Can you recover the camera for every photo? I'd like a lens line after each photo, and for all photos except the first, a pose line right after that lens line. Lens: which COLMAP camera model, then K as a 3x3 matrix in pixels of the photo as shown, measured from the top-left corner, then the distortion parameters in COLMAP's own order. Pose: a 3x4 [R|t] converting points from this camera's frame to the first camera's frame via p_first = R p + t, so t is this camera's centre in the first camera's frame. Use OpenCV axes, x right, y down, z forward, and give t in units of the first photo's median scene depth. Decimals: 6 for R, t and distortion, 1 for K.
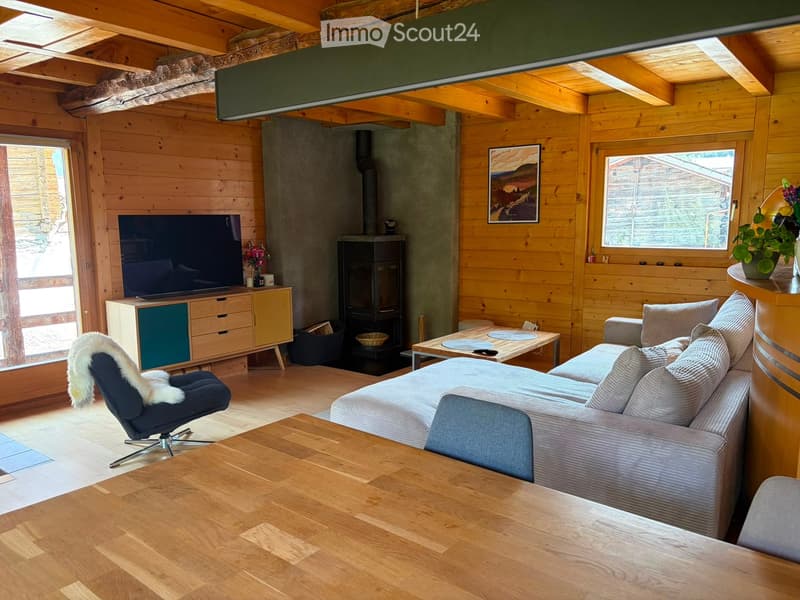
lens RADIAL K [[607.0, 0, 399.8], [0, 607.0, 300.7], [0, 0, 1]] dist [-0.002730, -0.001674]
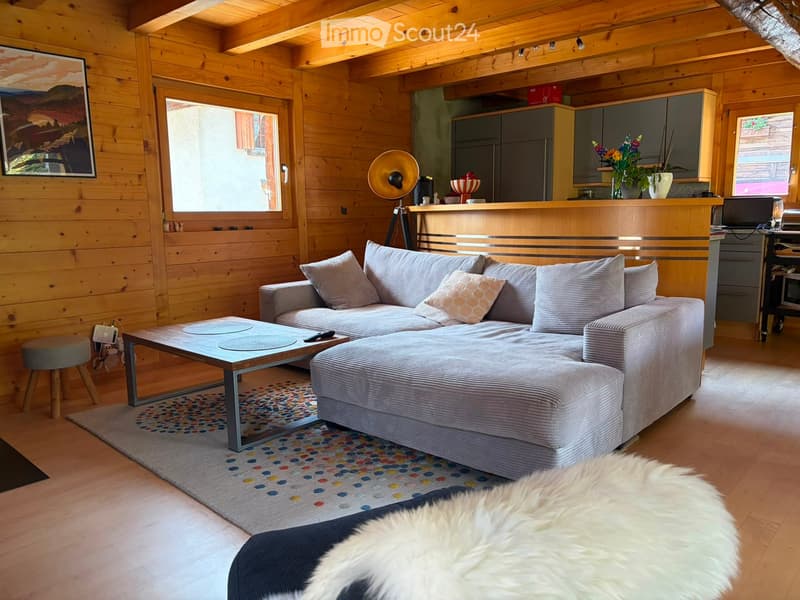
lens RADIAL K [[607.0, 0, 400.1], [0, 607.0, 302.2], [0, 0, 1]] dist [-0.002730, -0.001674]
pose [[0.068638, -0.140412, 0.987711, -0.440515], [0.145457, 0.980875, 0.129332, -0.030433], [-0.986981, 0.134793, 0.087749, 0.628472]]
